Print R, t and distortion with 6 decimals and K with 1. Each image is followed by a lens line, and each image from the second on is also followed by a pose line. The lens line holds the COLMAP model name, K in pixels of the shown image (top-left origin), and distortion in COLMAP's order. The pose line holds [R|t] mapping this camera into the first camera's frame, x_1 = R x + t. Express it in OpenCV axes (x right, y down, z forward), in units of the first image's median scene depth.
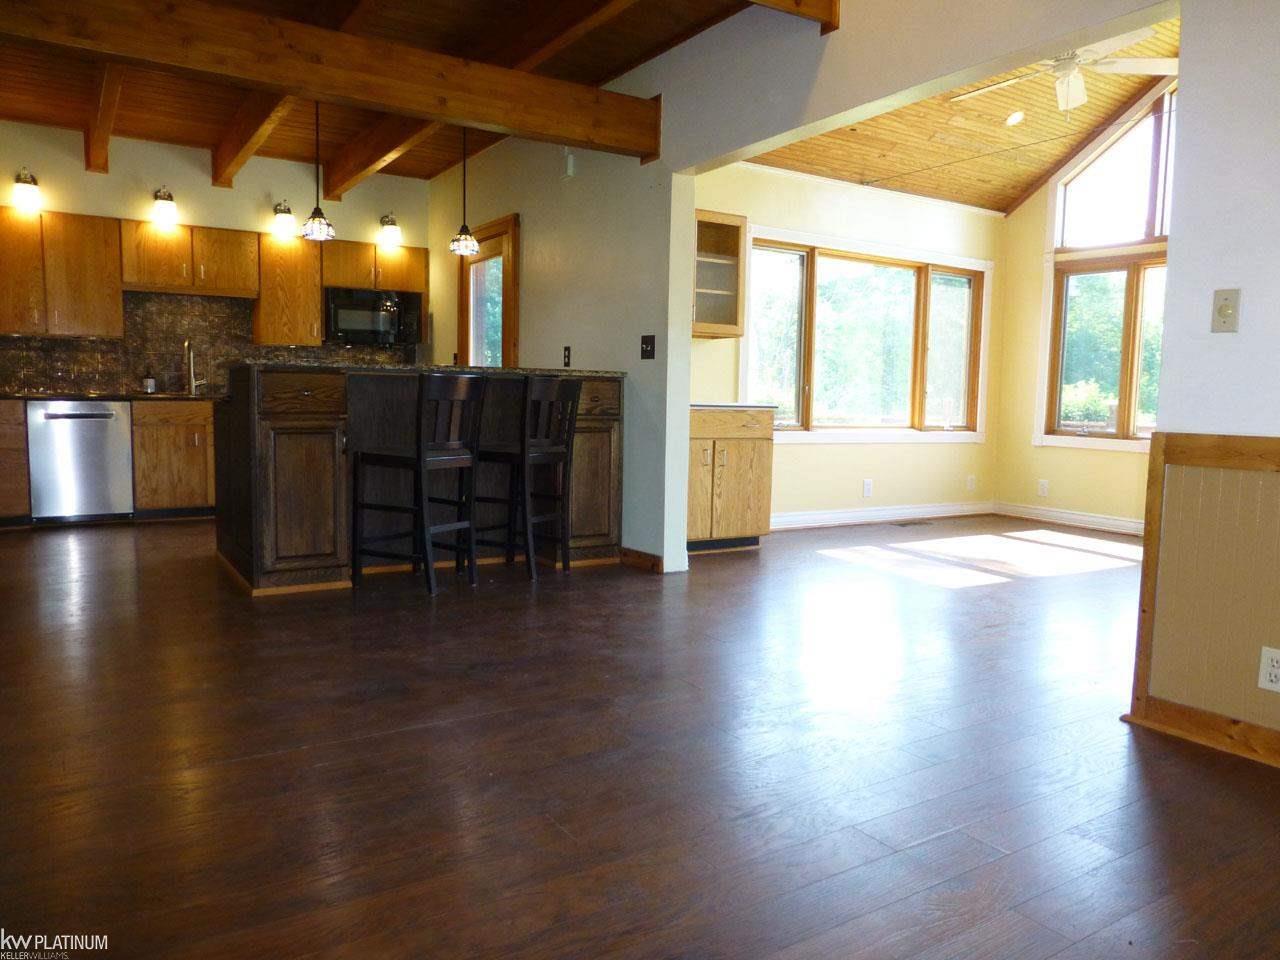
lens RADIAL K [[927.3, 0, 646.9], [0, 927.3, 482.8], [0, 0, 1]] dist [-0.030287, -0.000622]
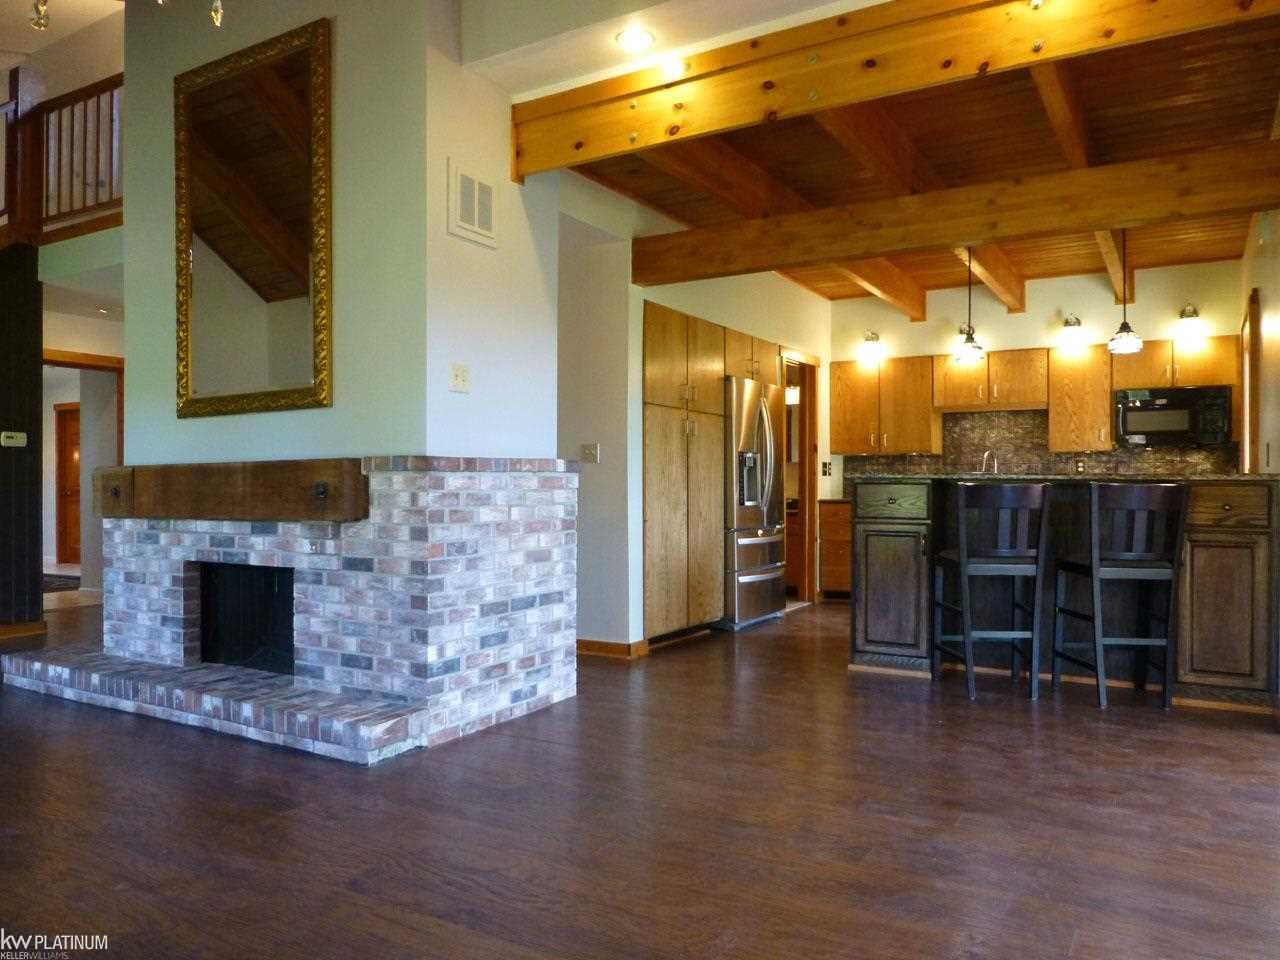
lens RADIAL K [[927.3, 0, 646.9], [0, 927.3, 482.8], [0, 0, 1]] dist [-0.030287, -0.000622]
pose [[0.430853, -0.017262, -0.902257, 0.353146], [-0.076882, 0.995480, -0.055759, -0.020792], [0.899141, 0.093391, 0.427578, 0.141165]]
